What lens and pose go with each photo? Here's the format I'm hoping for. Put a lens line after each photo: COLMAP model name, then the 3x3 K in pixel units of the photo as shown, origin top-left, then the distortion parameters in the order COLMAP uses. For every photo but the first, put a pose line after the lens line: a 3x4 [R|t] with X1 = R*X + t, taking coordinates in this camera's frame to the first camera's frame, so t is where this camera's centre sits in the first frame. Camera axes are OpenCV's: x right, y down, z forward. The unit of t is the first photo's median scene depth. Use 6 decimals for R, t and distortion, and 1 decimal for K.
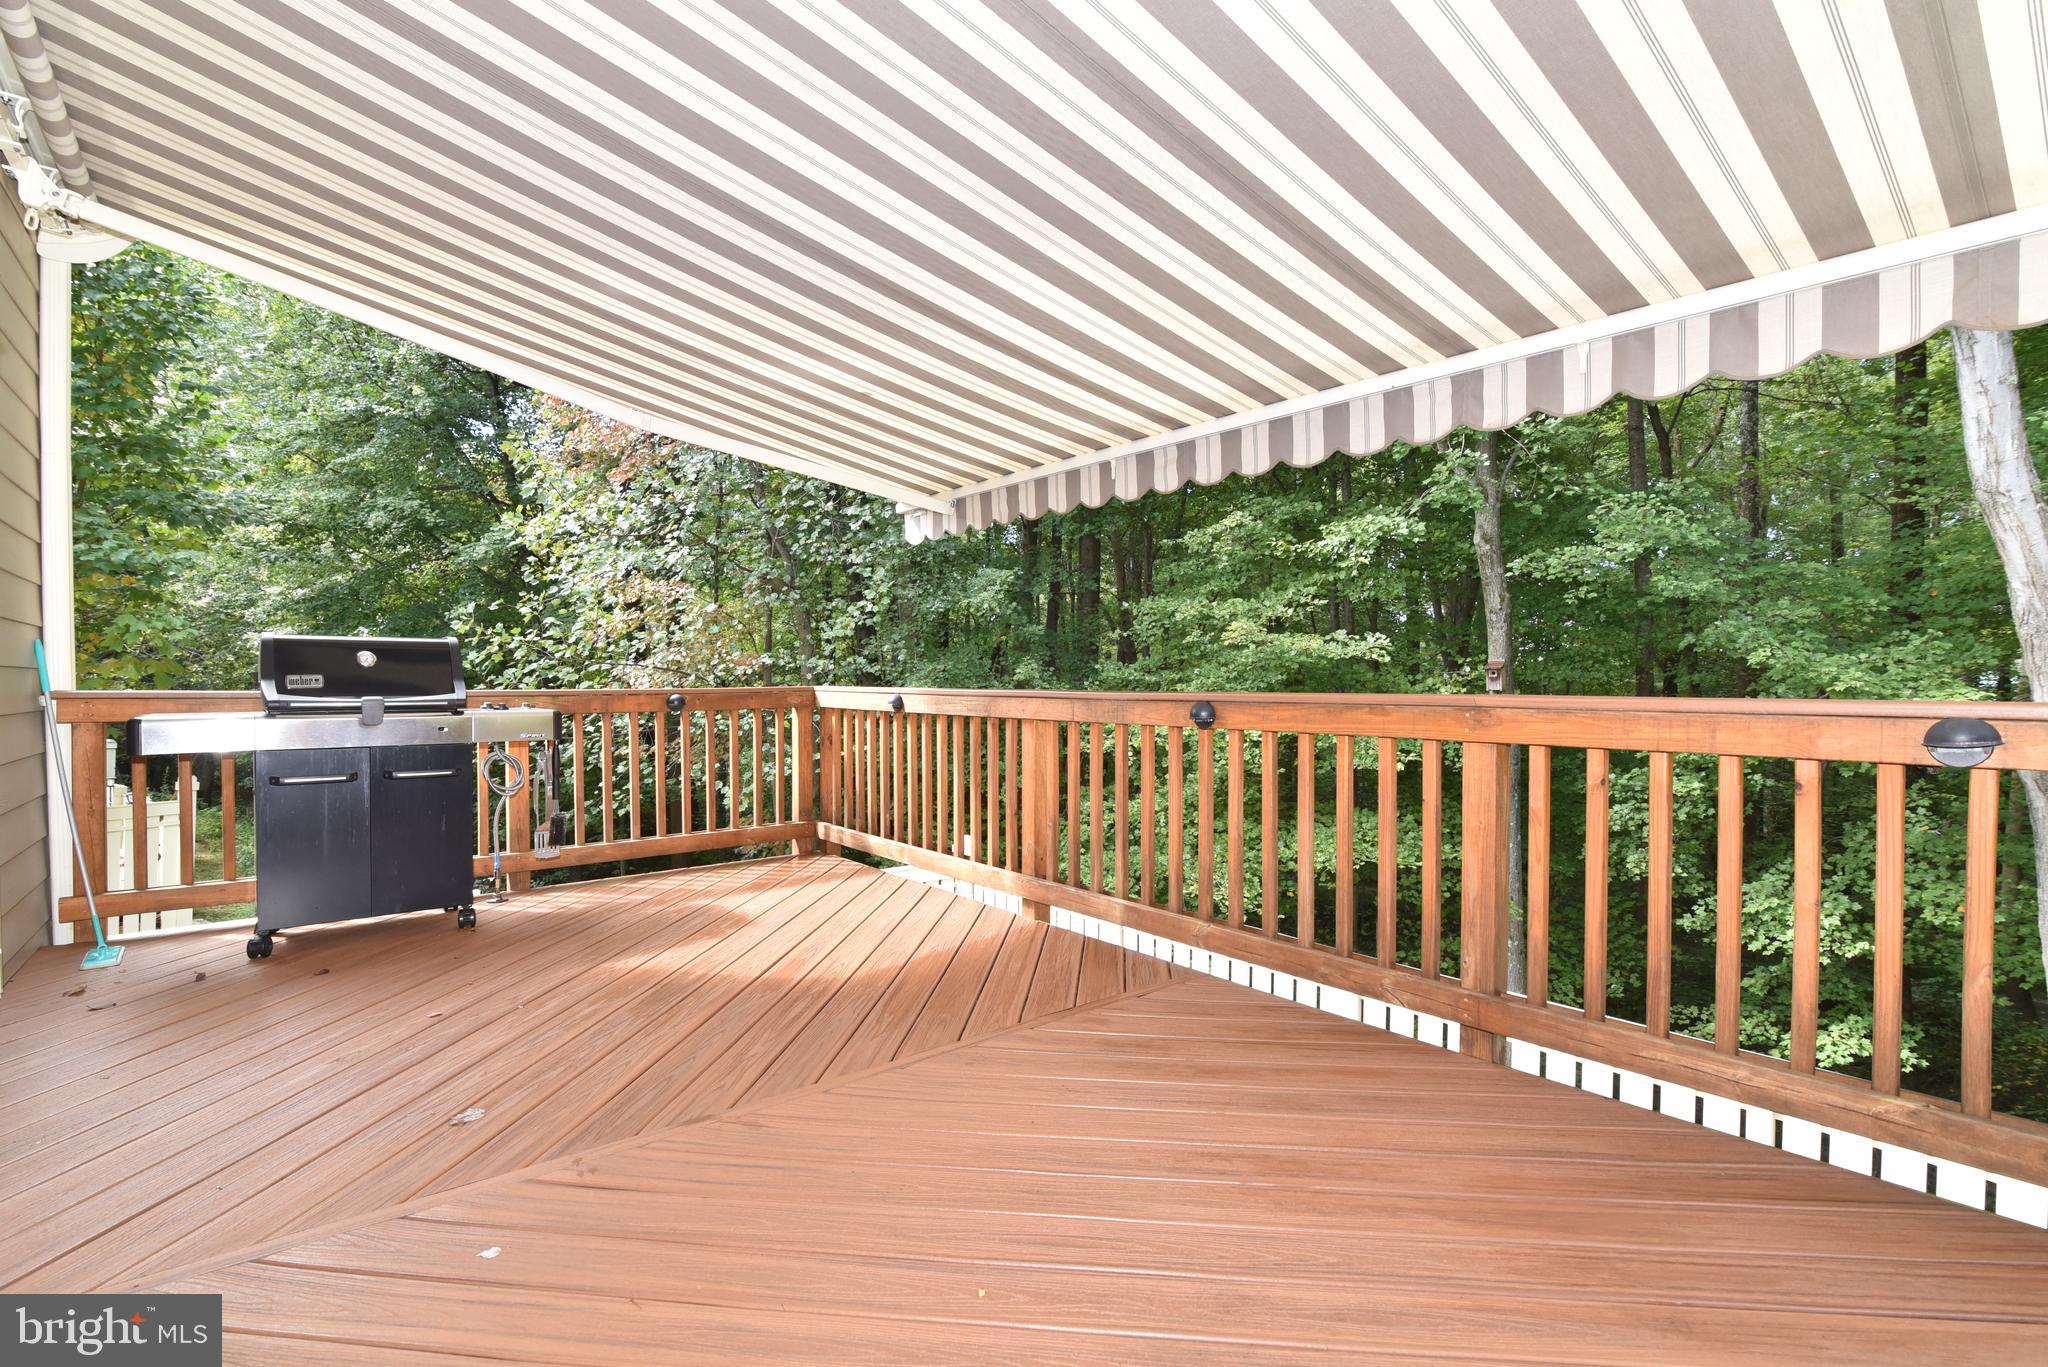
lens RADIAL K [[928.2, 0, 1025.6], [0, 928.2, 686.5], [0, 0, 1]] dist [-0.020835, 0.002119]
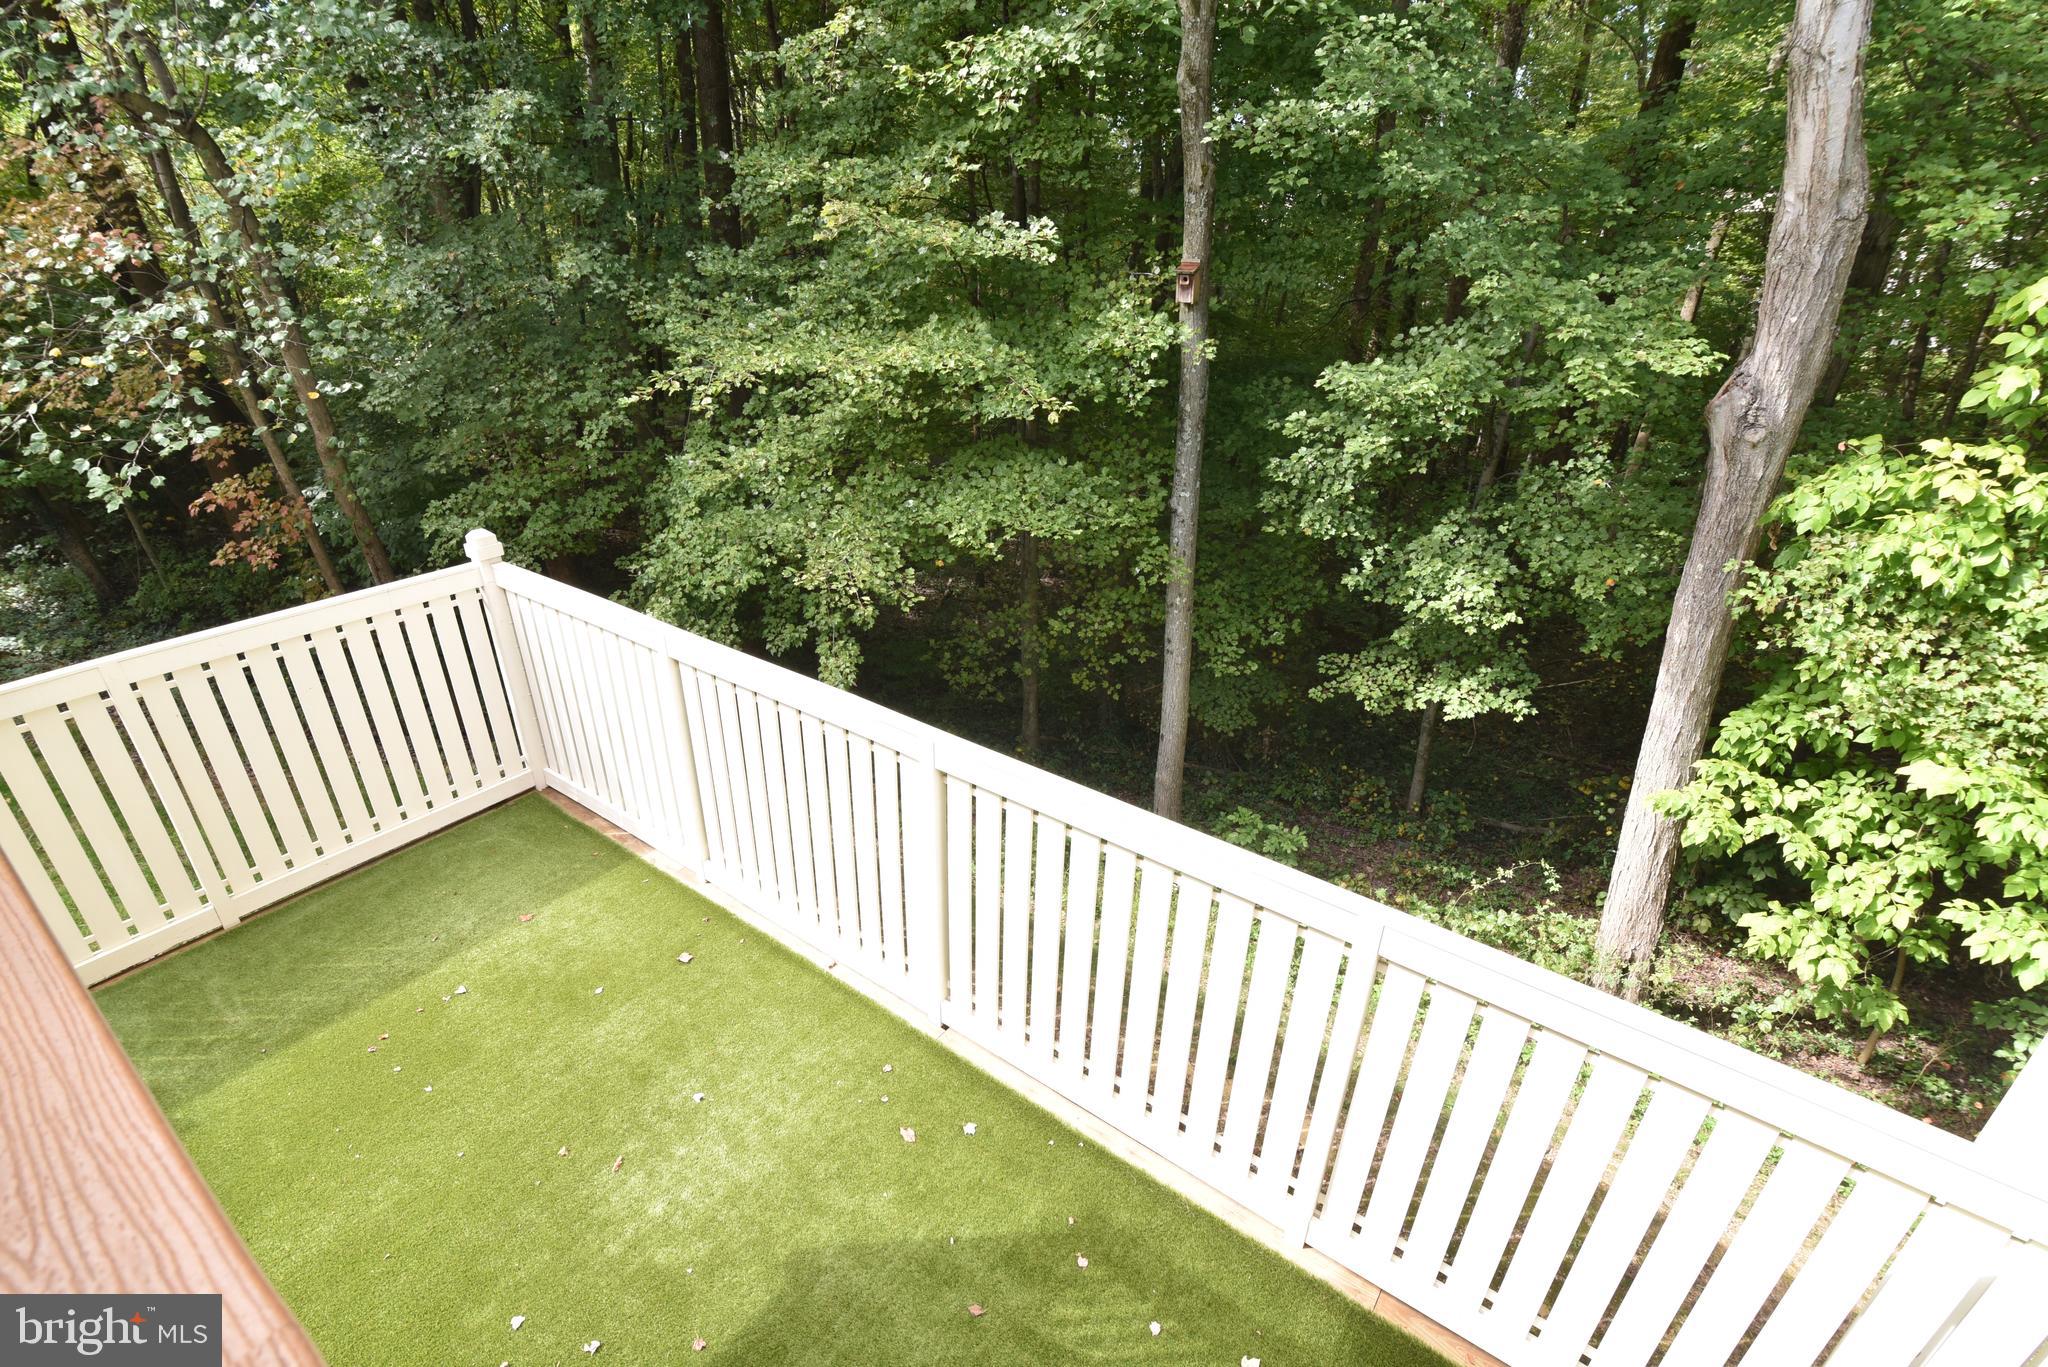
lens RADIAL K [[928.2, 0, 1023.8], [0, 928.2, 690.2], [0, 0, 1]] dist [-0.020835, 0.002119]
pose [[0.966337, -0.104379, 0.235156, 0.185816], [-0.011136, 0.896180, 0.443552, -0.057382], [-0.257039, -0.431239, 0.864849, 0.250924]]
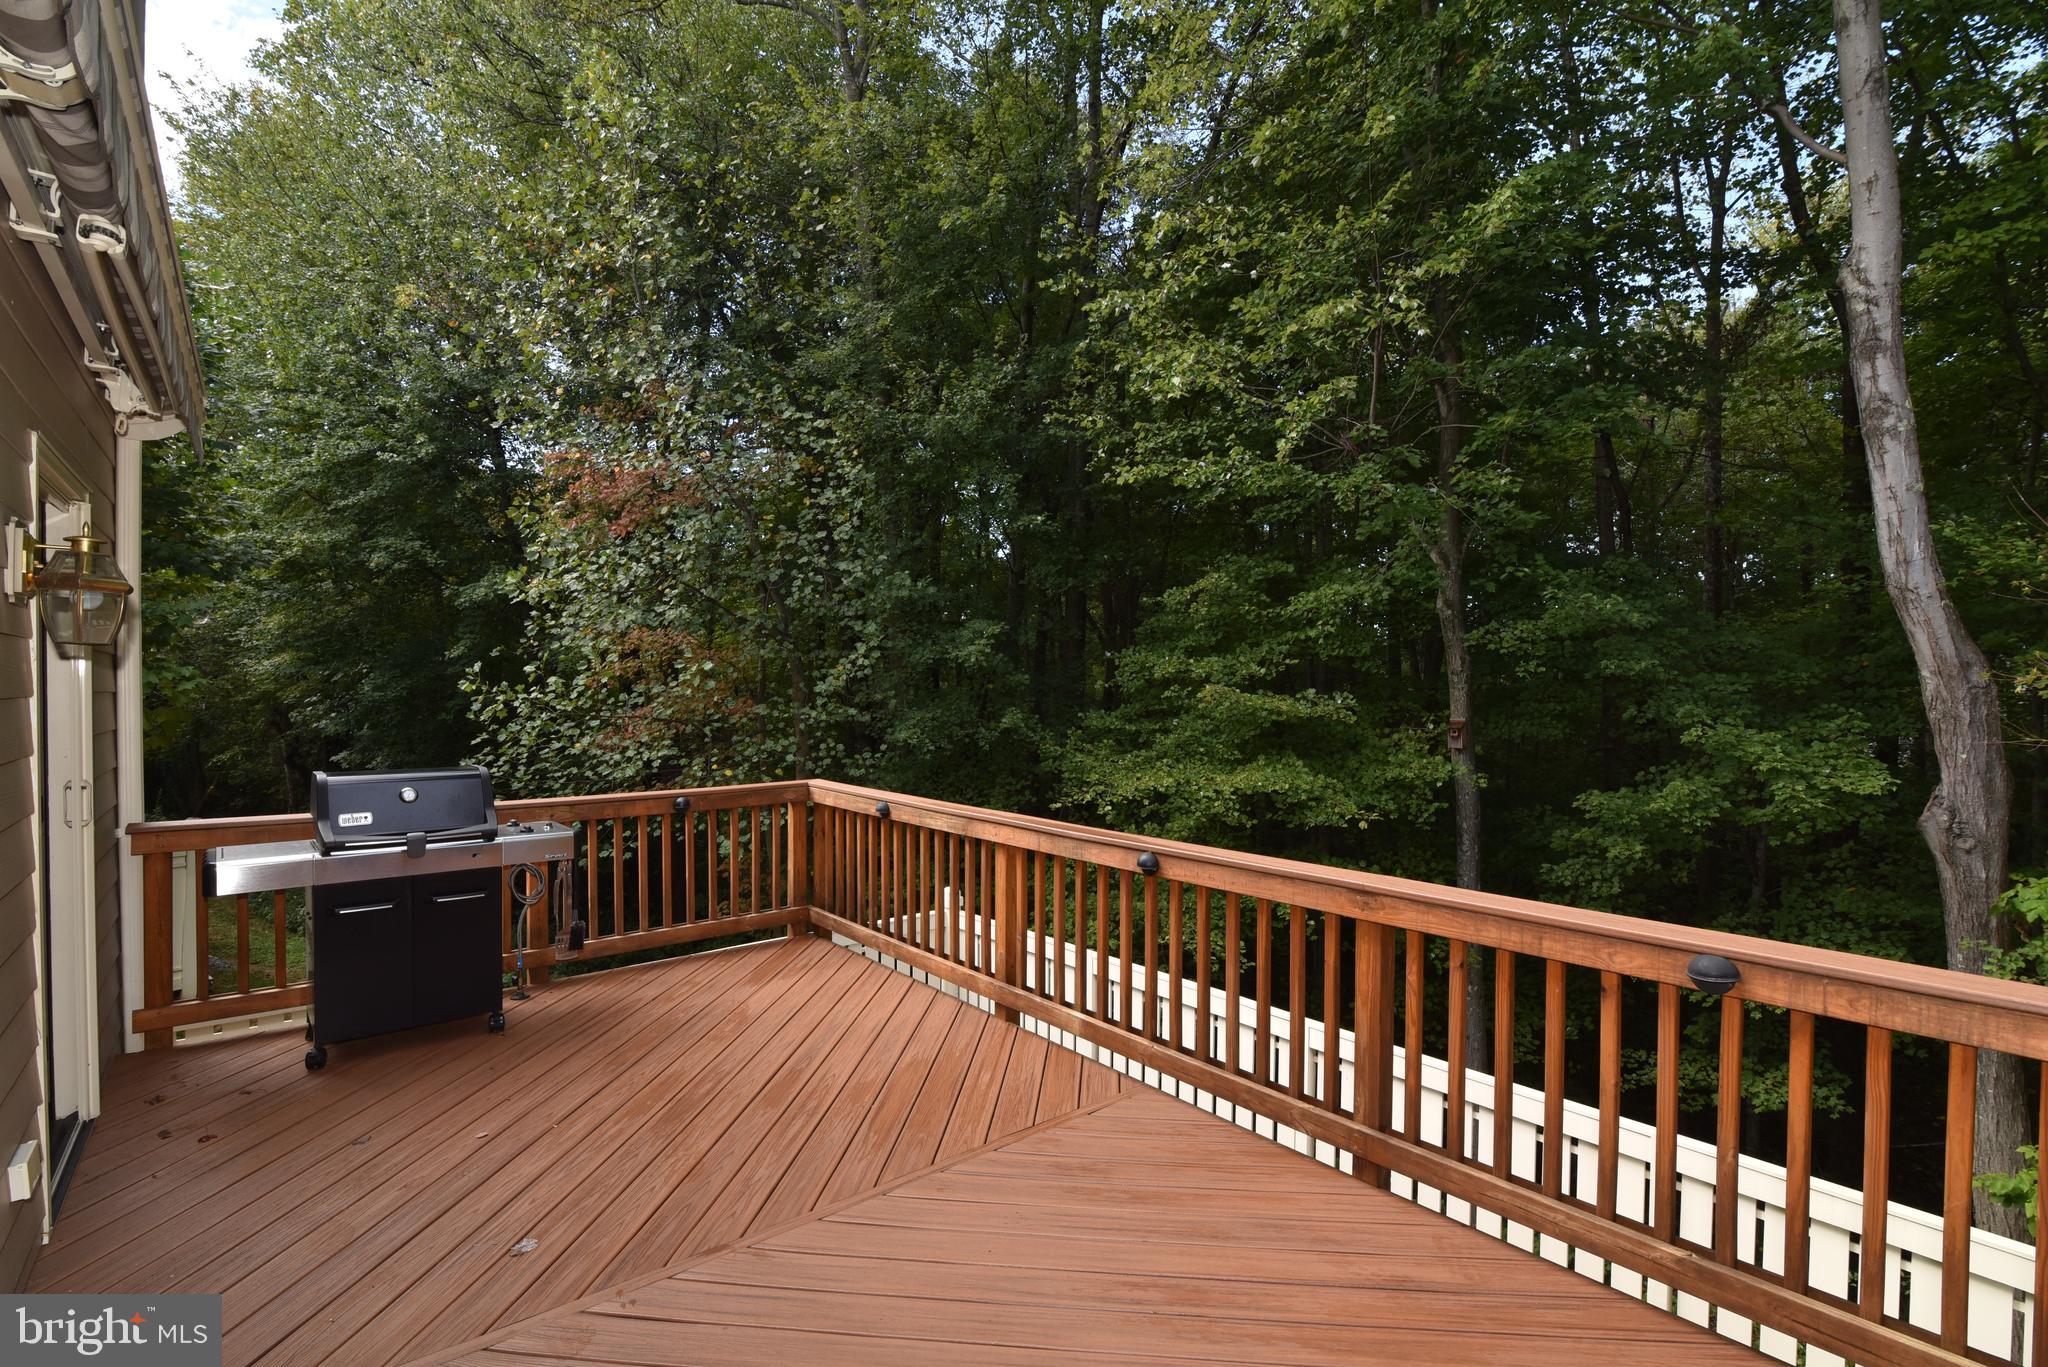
lens RADIAL K [[928.2, 0, 1029.6], [0, 928.2, 688.2], [0, 0, 1]] dist [-0.020835, 0.002119]
pose [[0.999904, 0.004640, 0.013045, 0.010013], [-0.004551, 0.999966, -0.006809, -0.065622], [-0.013076, 0.006749, 0.999892, -0.055584]]
